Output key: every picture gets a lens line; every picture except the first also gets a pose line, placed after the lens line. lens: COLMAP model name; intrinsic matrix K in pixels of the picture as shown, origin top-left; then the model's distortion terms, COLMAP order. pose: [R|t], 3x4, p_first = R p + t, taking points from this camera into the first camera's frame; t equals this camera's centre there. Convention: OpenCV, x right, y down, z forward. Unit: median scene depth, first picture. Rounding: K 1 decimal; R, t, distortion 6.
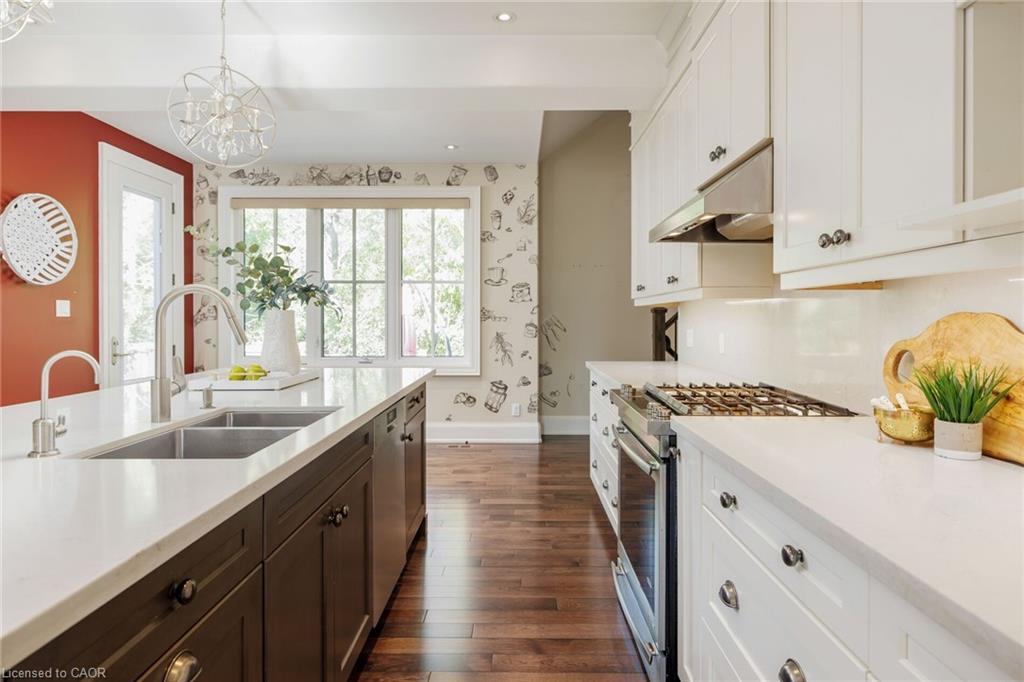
lens RADIAL K [[591.6, 0, 516.5], [0, 591.6, 320.6], [0, 0, 1]] dist [0.002667, 0.000281]
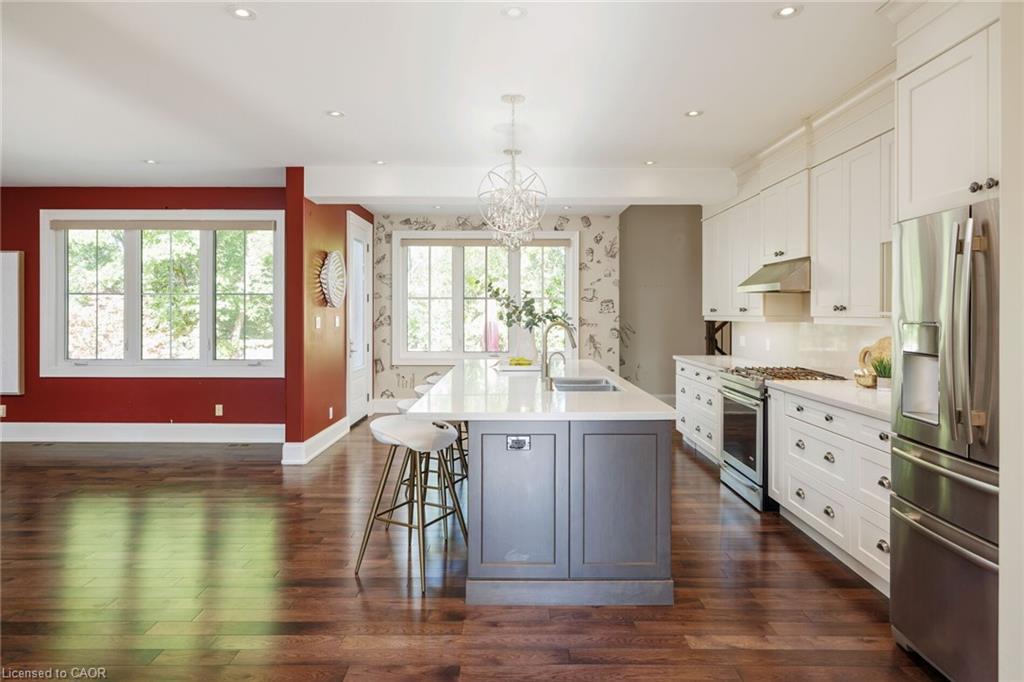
lens RADIAL K [[578.2, 0, 512.8], [0, 578.2, 312.2], [0, 0, 1]] dist [0.000639, -0.000020]
pose [[0.999996, 0.000793, 0.002532, -0.220509], [-0.000780, 0.999987, -0.005090, -0.026376], [-0.002536, 0.005088, 0.999984, -0.374419]]
